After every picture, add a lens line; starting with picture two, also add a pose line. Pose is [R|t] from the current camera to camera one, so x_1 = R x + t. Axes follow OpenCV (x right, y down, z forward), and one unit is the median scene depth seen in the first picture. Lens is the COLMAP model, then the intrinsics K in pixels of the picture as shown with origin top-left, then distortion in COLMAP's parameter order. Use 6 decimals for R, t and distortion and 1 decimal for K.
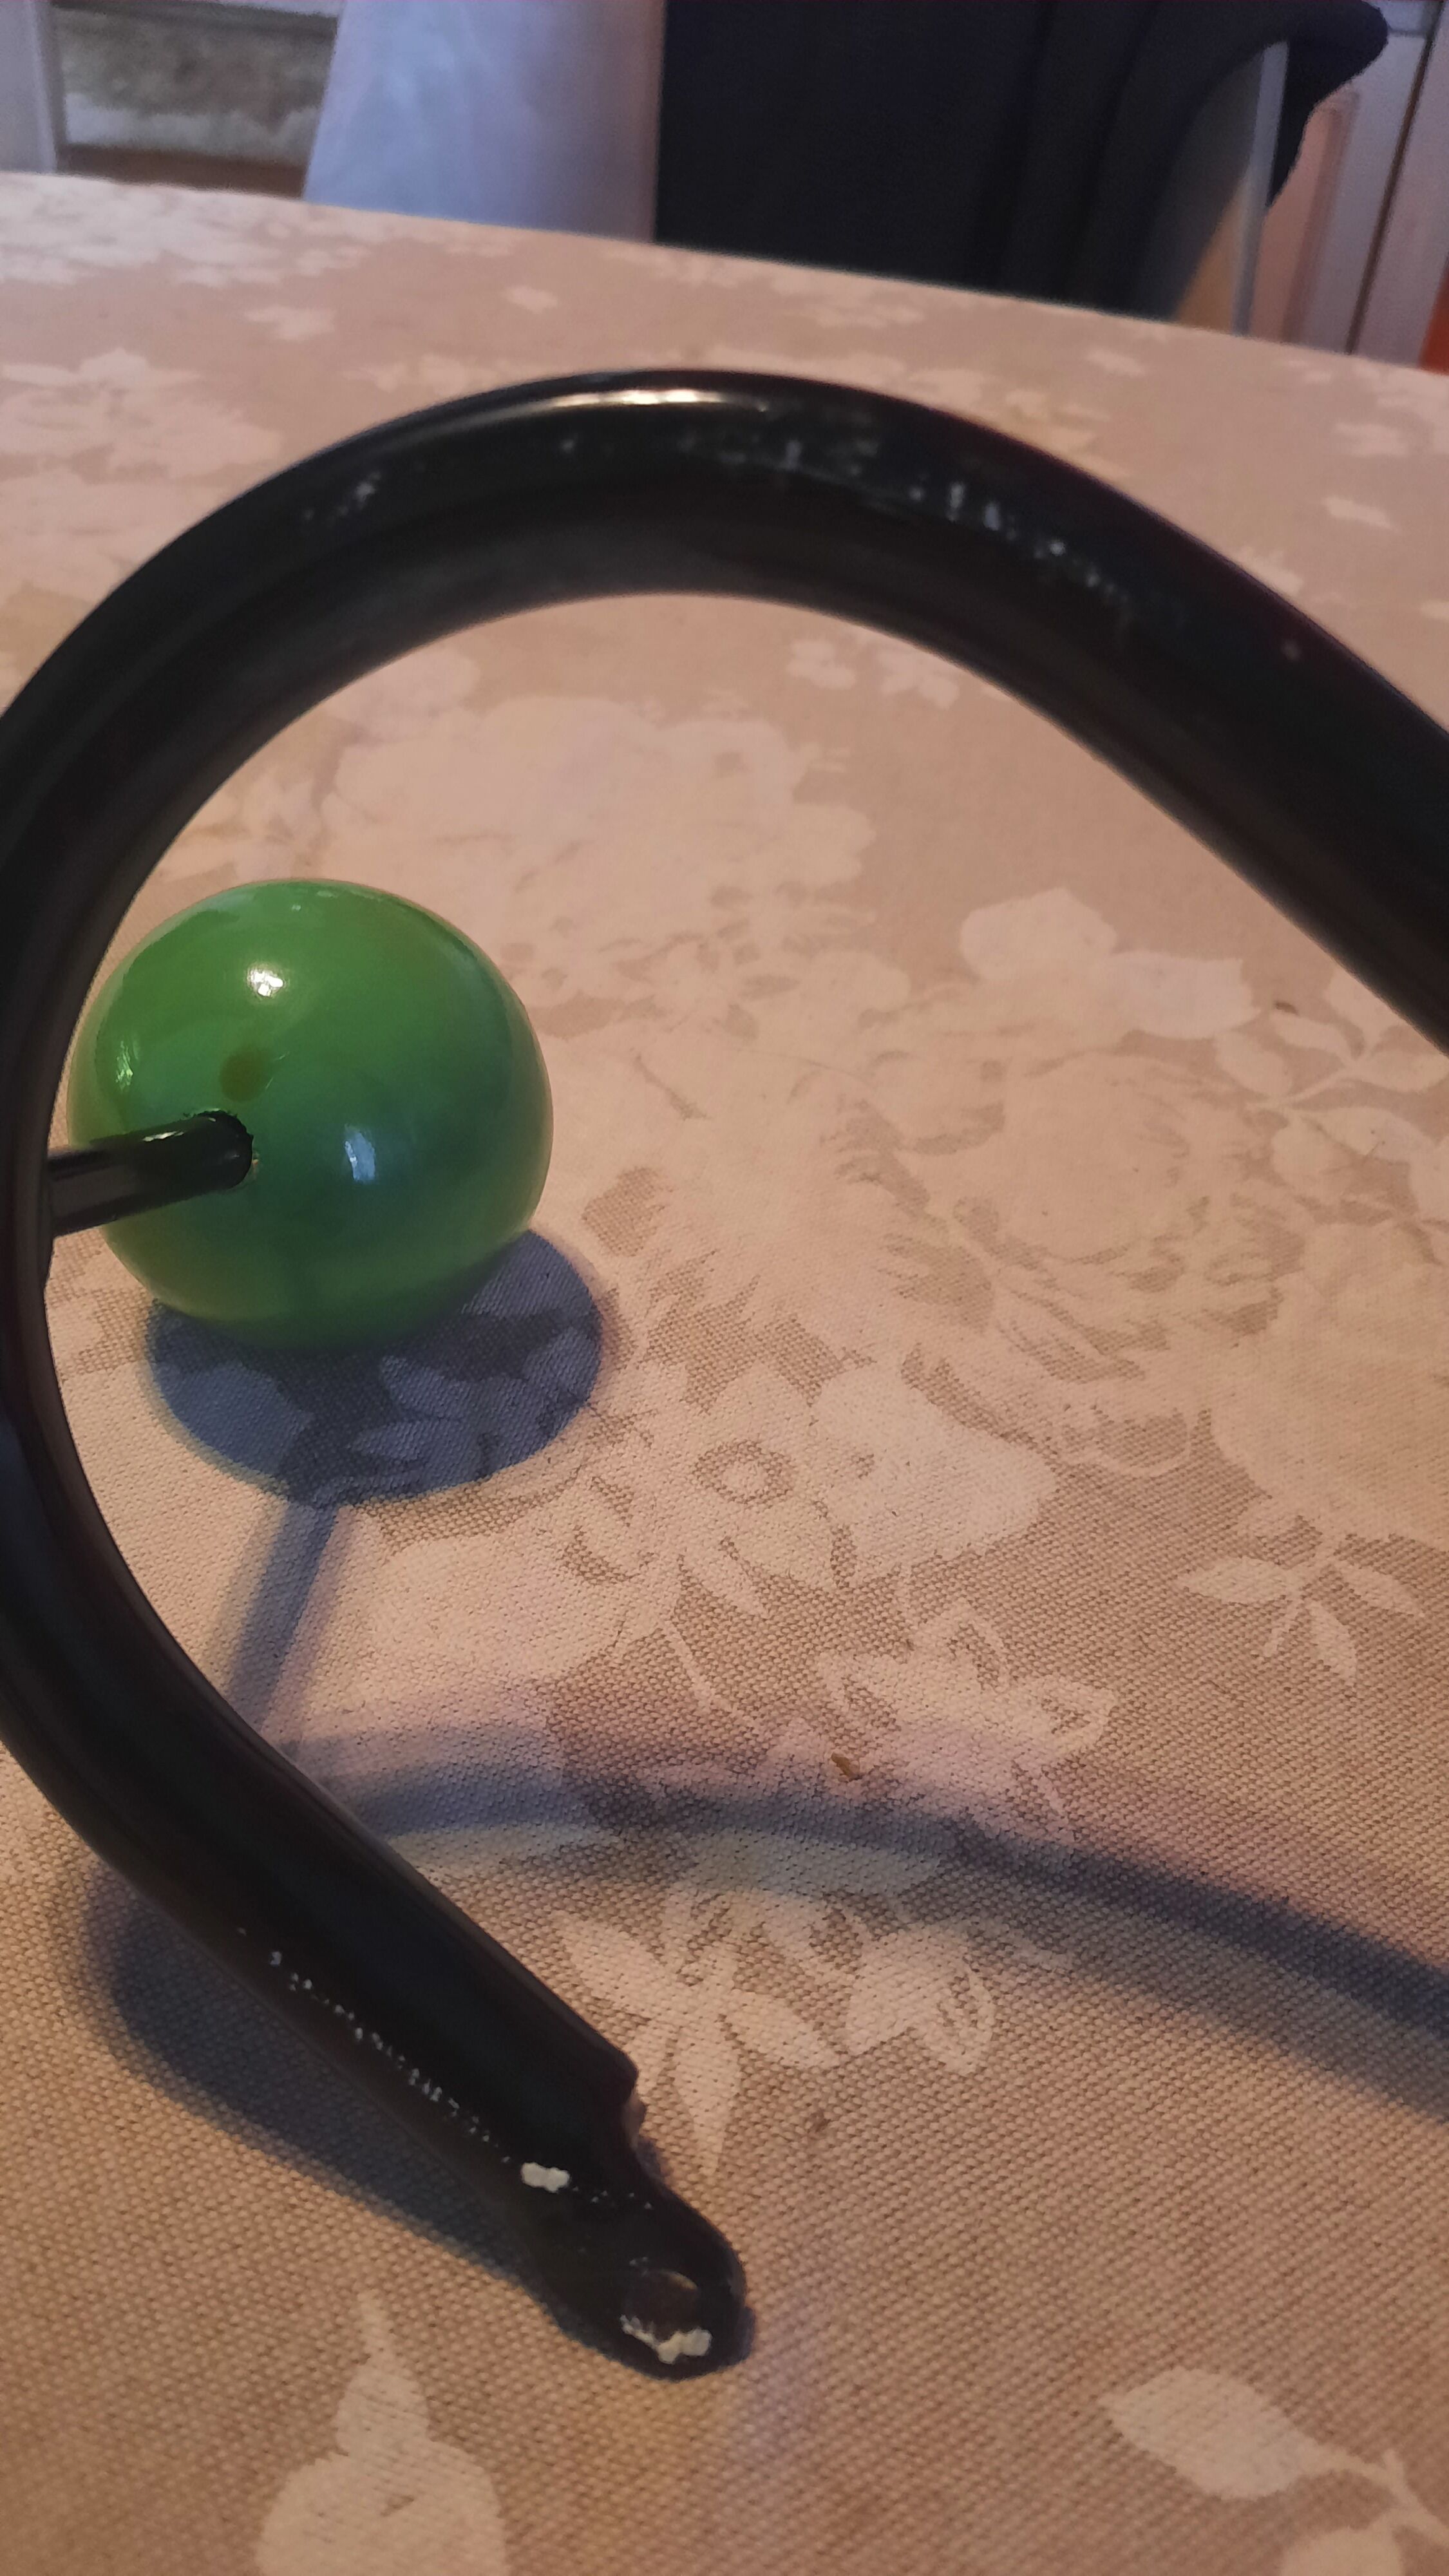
lens RADIAL K [[1942.6, 0, 712.3], [0, 1942.6, 1290.6], [0, 0, 1]] dist [0.035585, -0.048184]
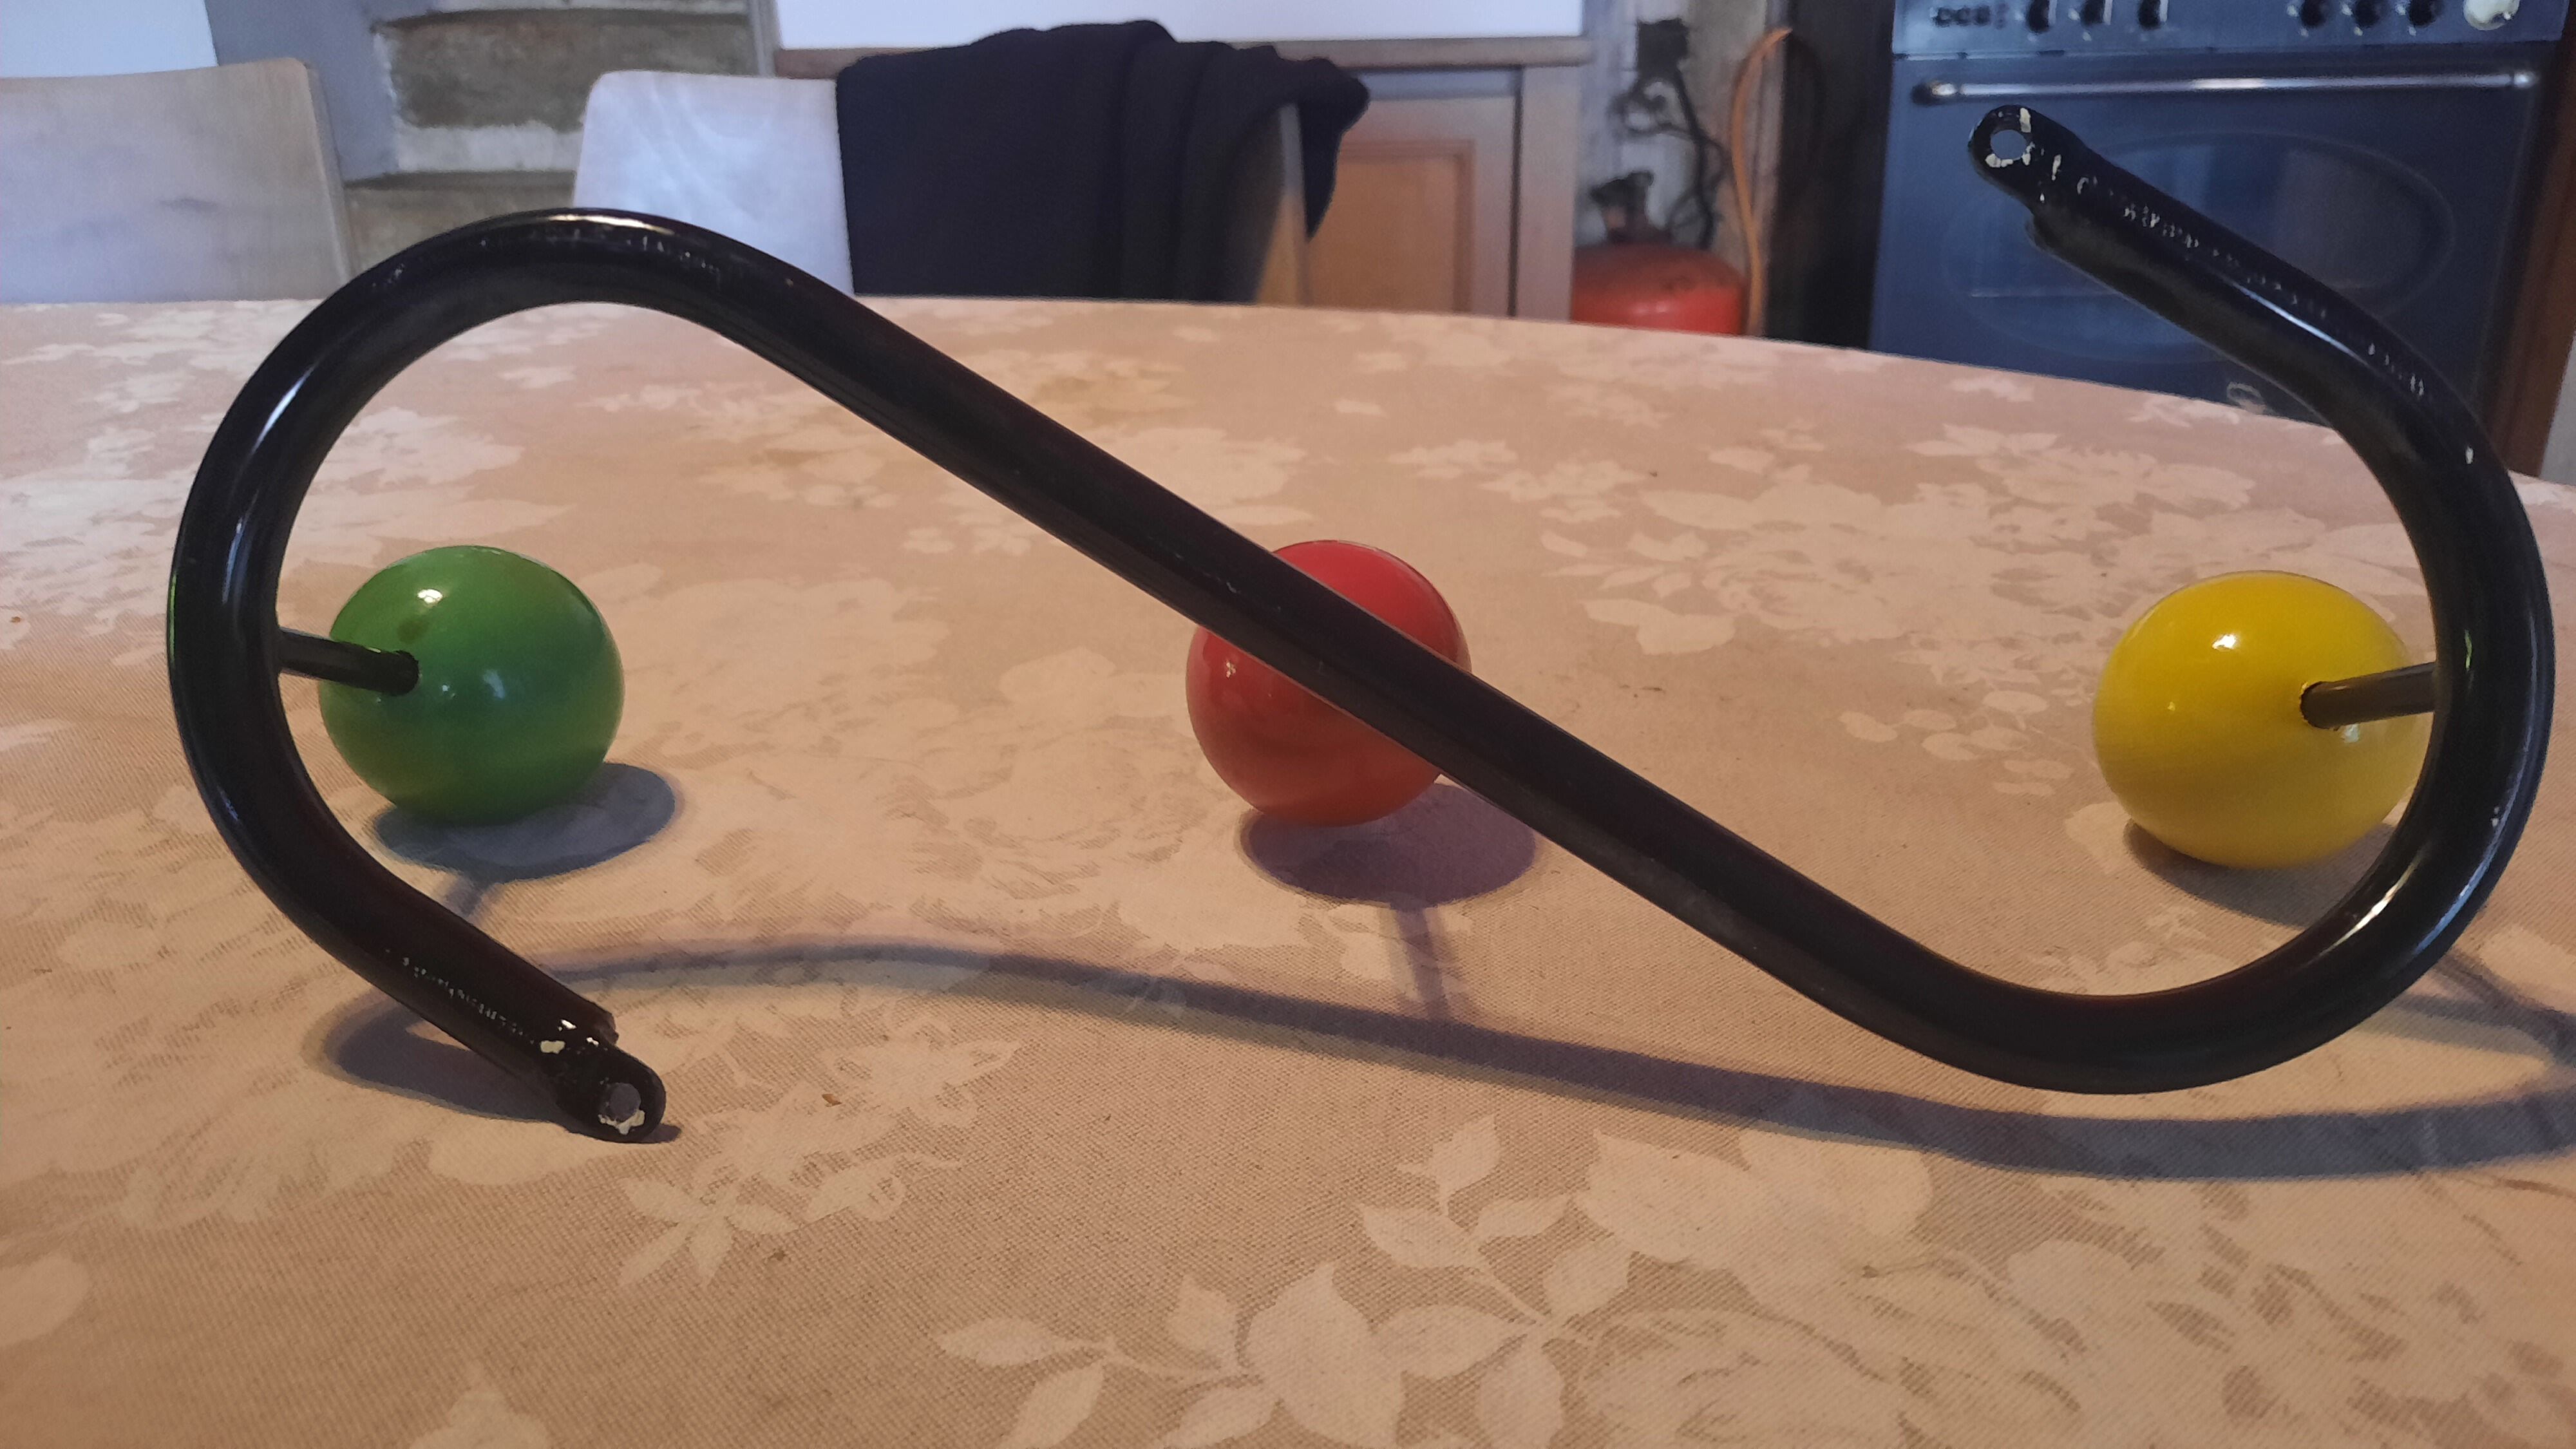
lens RADIAL K [[1942.6, 0, 1325.6], [0, 1942.6, 753.0], [0, 0, 1]] dist [0.035585, -0.048184]
pose [[0.982918, -0.138229, 0.121509, 0.209608], [0.165424, 0.952925, -0.254103, 0.304148], [-0.080665, 0.269863, 0.959514, -0.402216]]
